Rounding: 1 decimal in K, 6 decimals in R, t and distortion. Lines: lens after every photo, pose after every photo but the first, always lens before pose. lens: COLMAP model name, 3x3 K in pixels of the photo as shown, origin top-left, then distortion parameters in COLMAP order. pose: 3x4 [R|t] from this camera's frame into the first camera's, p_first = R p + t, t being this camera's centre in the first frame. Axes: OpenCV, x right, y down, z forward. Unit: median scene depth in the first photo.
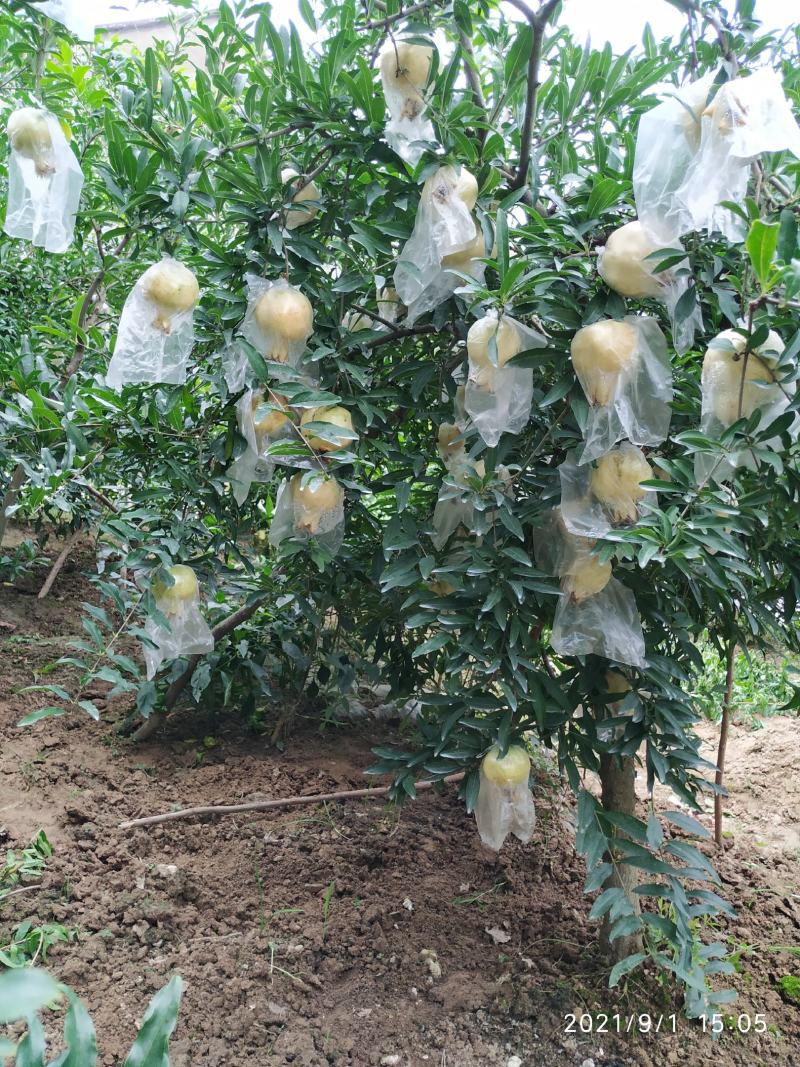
lens RADIAL K [[896.5, 0, 379.6], [0, 896.5, 534.5], [0, 0, 1]] dist [0.083897, -0.131075]
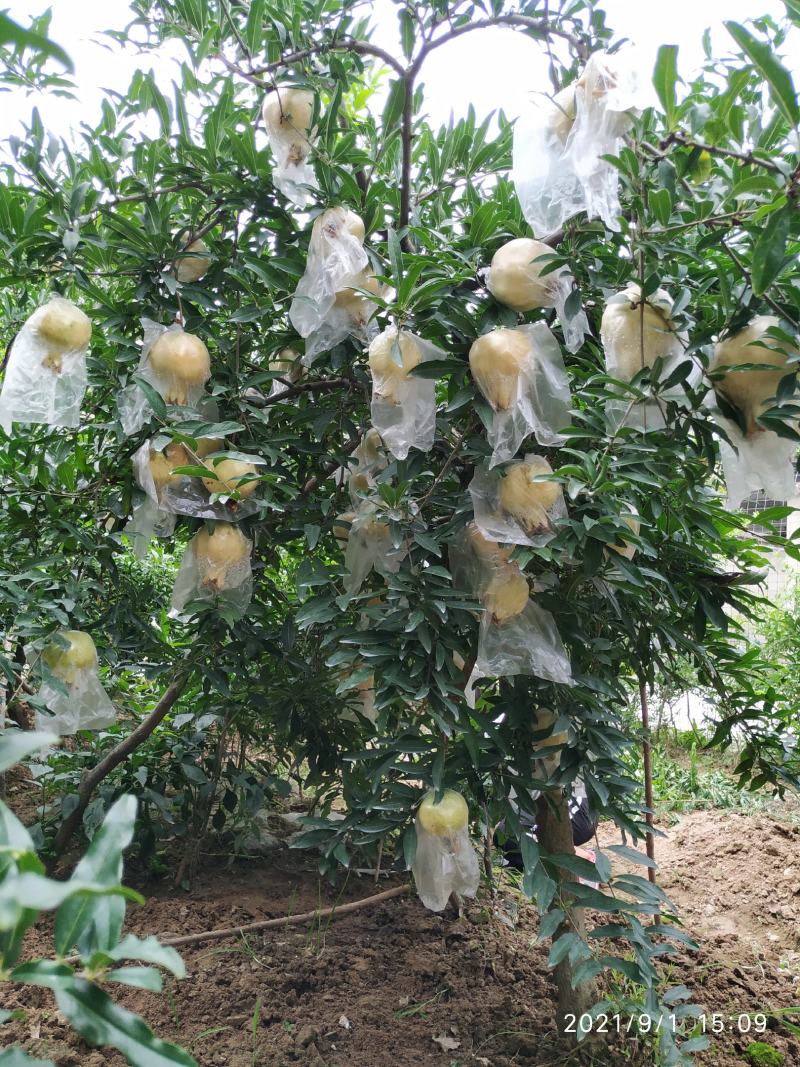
lens RADIAL K [[896.5, 0, 379.6], [0, 896.5, 534.5], [0, 0, 1]] dist [0.083897, -0.131075]
pose [[0.989444, -0.062457, 0.130765, -0.029943], [0.085474, 0.980206, -0.178576, 0.137341], [-0.117024, 0.187868, 0.975198, 0.041045]]
